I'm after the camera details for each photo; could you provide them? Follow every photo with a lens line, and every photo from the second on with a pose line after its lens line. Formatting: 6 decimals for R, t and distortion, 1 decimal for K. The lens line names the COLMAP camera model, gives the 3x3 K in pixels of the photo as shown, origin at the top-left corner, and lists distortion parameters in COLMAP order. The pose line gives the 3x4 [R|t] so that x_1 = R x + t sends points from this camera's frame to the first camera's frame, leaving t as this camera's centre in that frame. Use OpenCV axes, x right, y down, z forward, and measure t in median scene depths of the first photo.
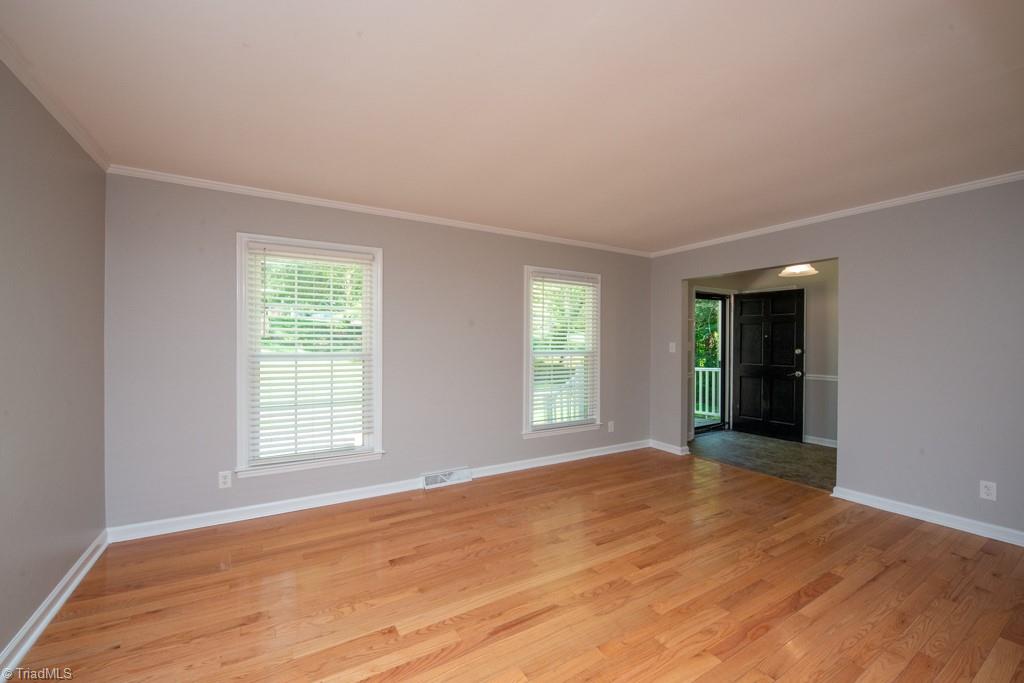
lens RADIAL K [[406.4, 0, 506.1], [0, 406.4, 338.6], [0, 0, 1]] dist [-0.019482, -0.002015]
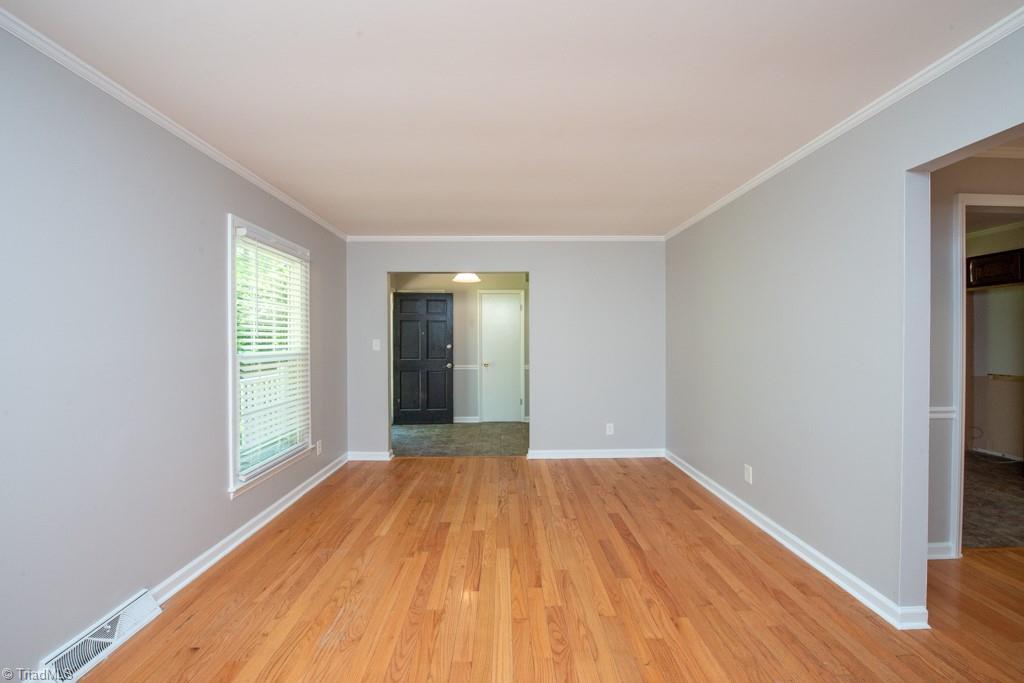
lens RADIAL K [[406.4, 0, 508.5], [0, 406.4, 339.9], [0, 0, 1]] dist [-0.019482, -0.002015]
pose [[0.494692, -0.008564, 0.869026, -0.330156], [0.000527, 0.999954, 0.009554, 0.003758], [-0.869068, -0.004268, 0.494674, 0.416889]]
